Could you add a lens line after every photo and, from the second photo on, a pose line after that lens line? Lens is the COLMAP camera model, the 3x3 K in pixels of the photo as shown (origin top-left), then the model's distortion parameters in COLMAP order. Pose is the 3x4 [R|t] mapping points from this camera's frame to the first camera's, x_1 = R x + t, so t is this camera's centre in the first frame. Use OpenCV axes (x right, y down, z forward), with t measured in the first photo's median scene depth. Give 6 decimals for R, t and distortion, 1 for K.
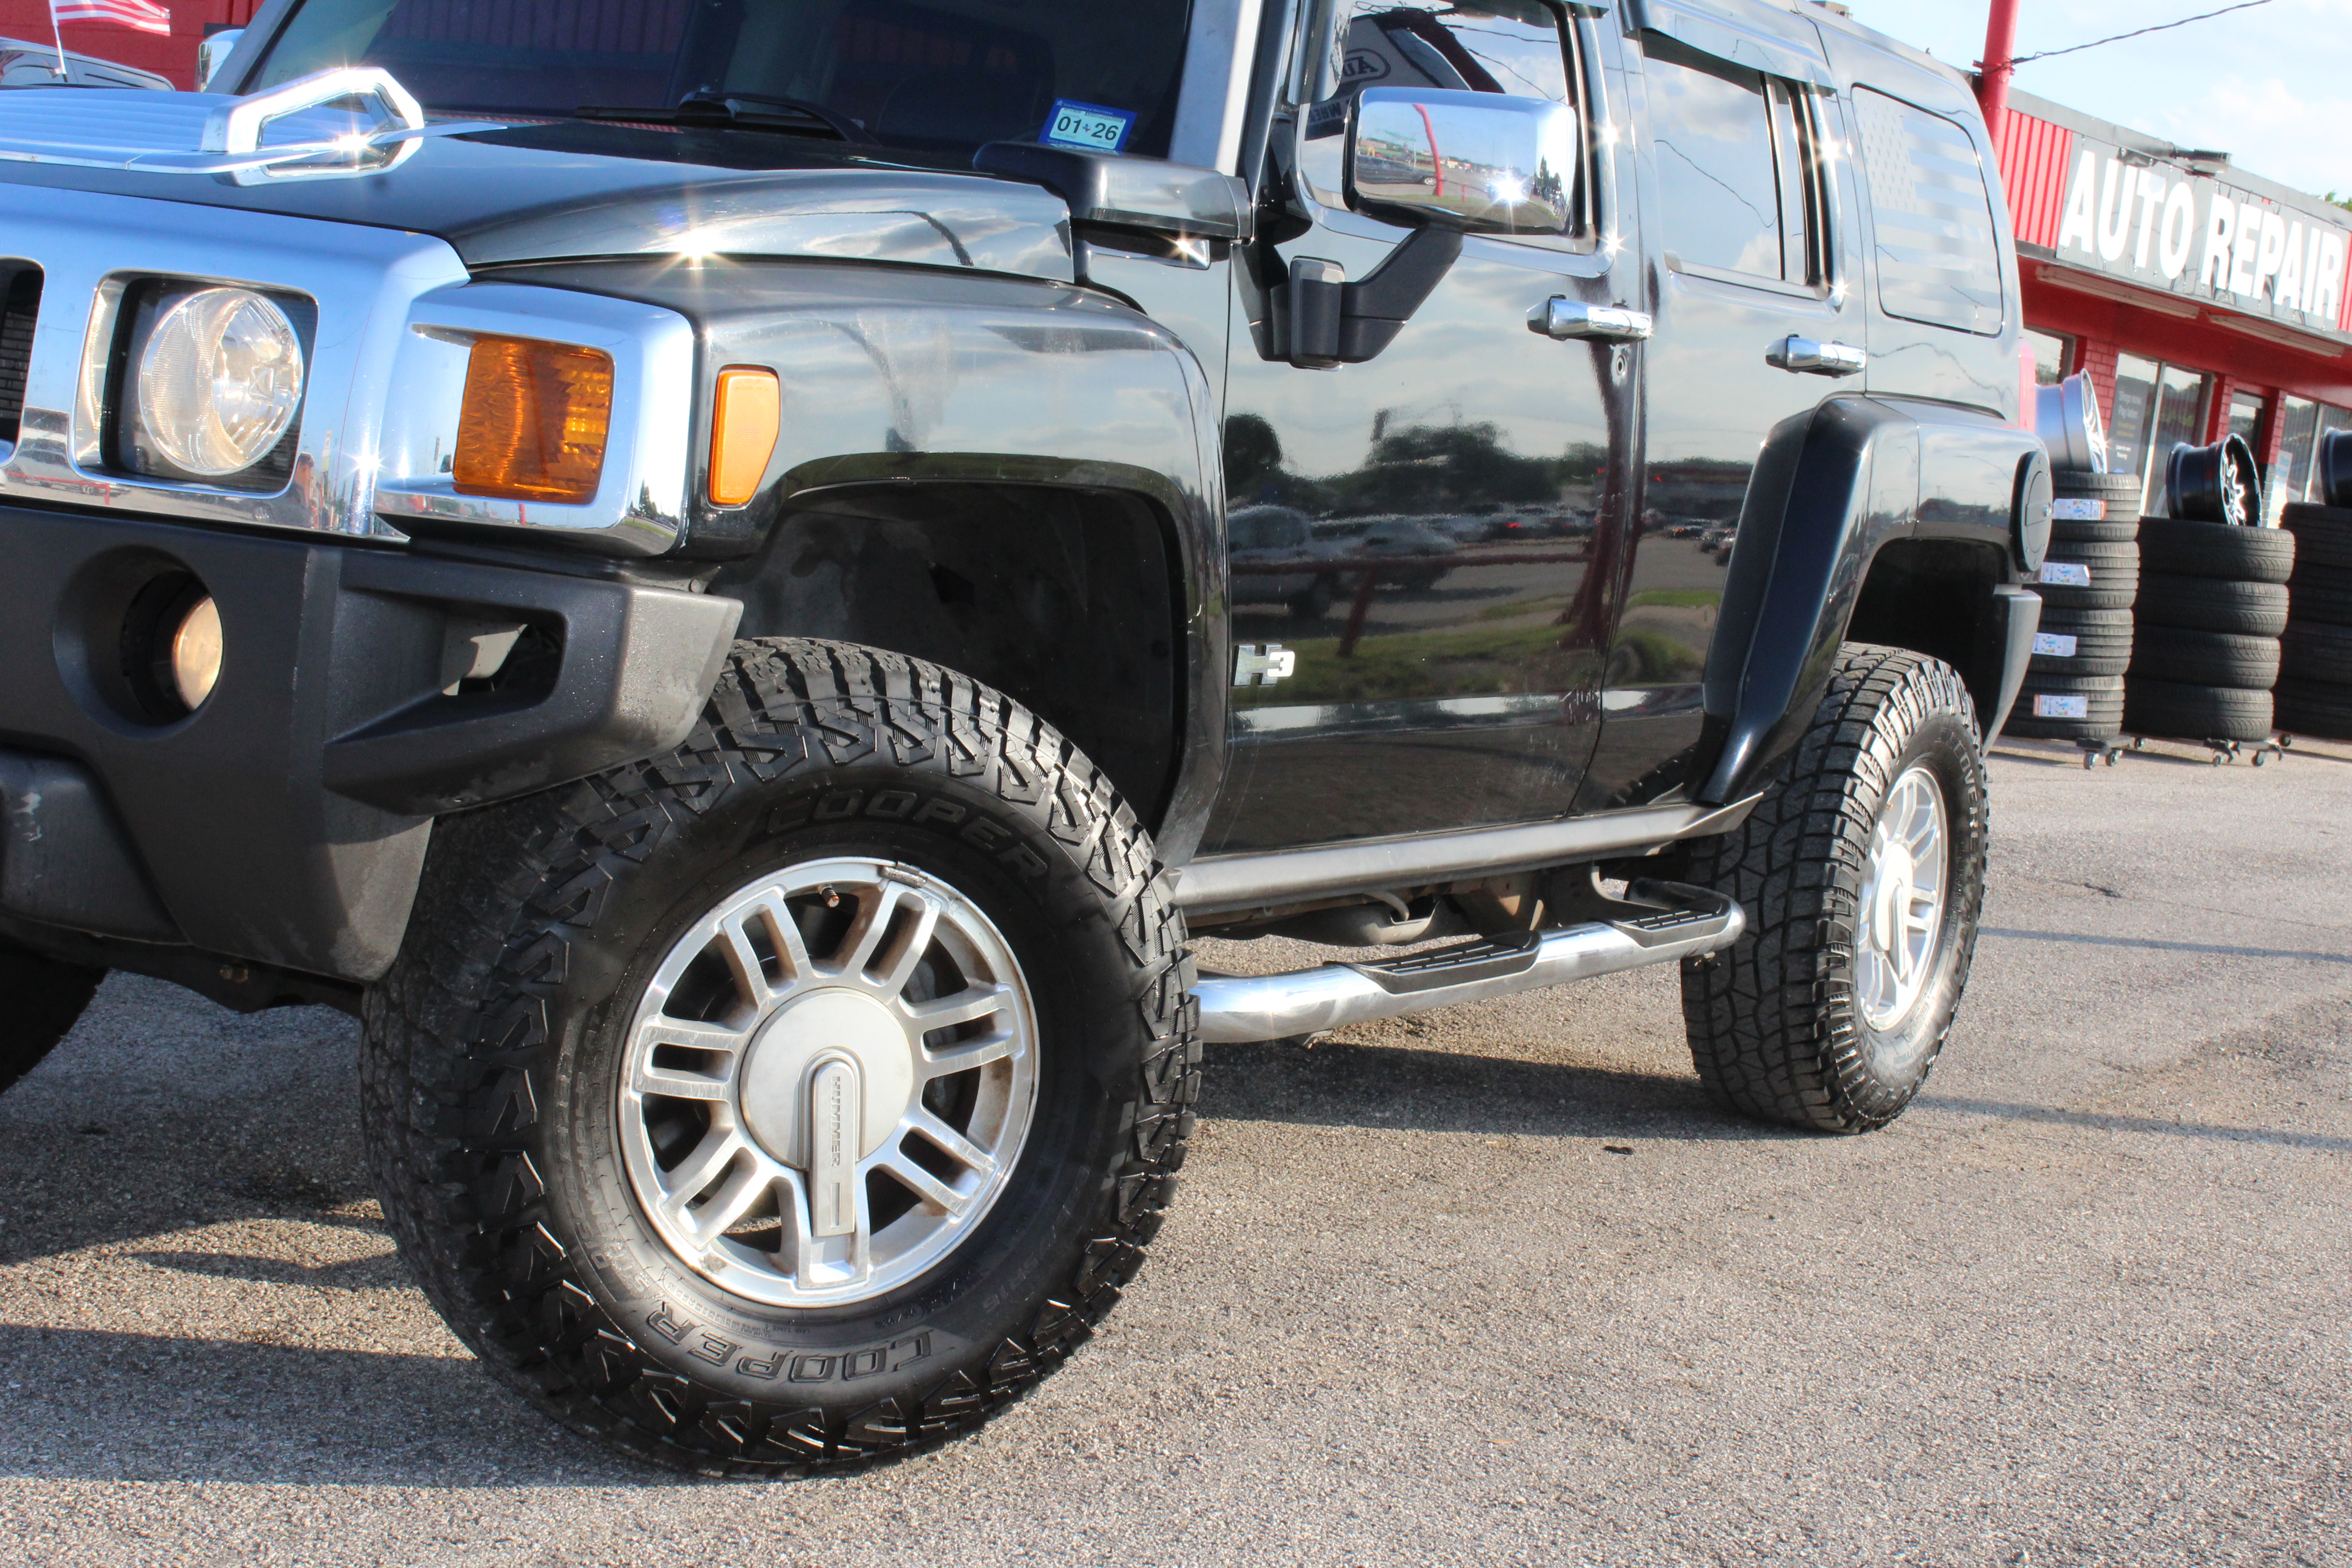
lens RADIAL K [[3644.3, 0, 1176.0], [0, 3644.3, 784.0], [0, 0, 1]] dist [-0.026964, 0.083003]
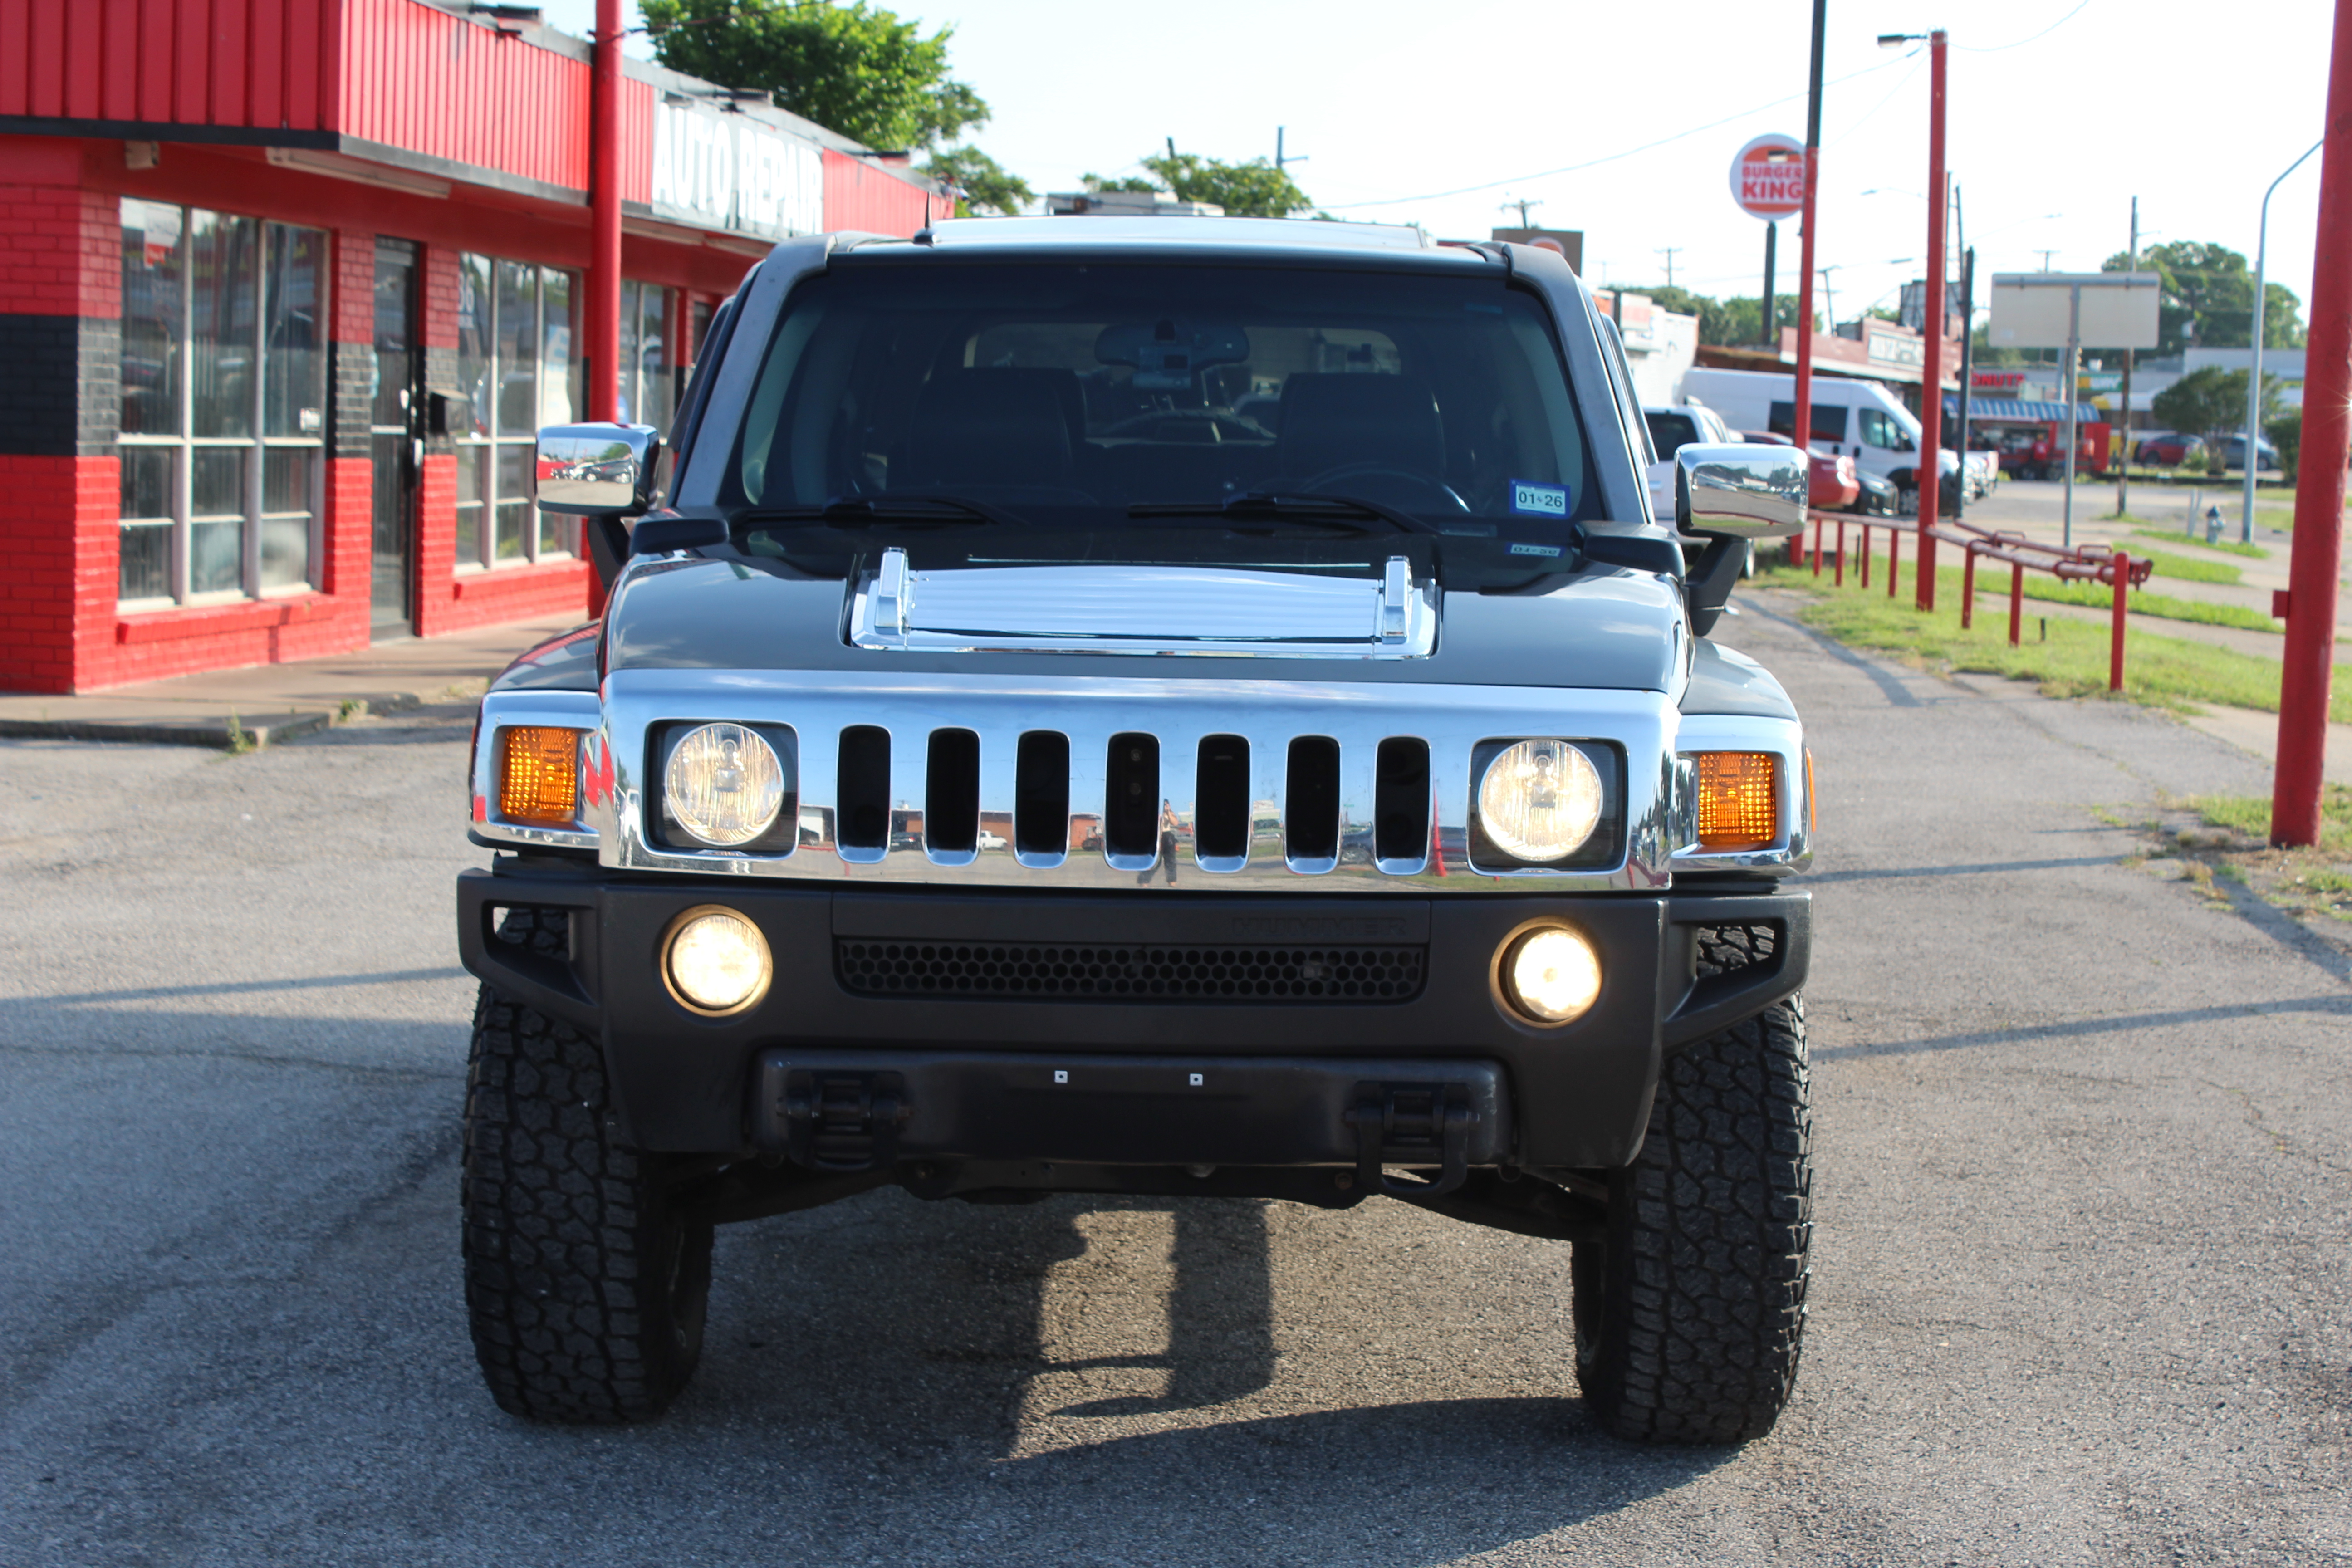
lens RADIAL K [[4118.0, 0, 1176.0], [0, 4118.0, 784.0], [0, 0, 1]] dist [-0.000015, 0.183557]
pose [[0.874228, -0.132915, 0.466969, -0.885339], [0.120063, 0.991110, 0.057329, -0.172500], [-0.470437, 0.005947, 0.882414, -0.347141]]
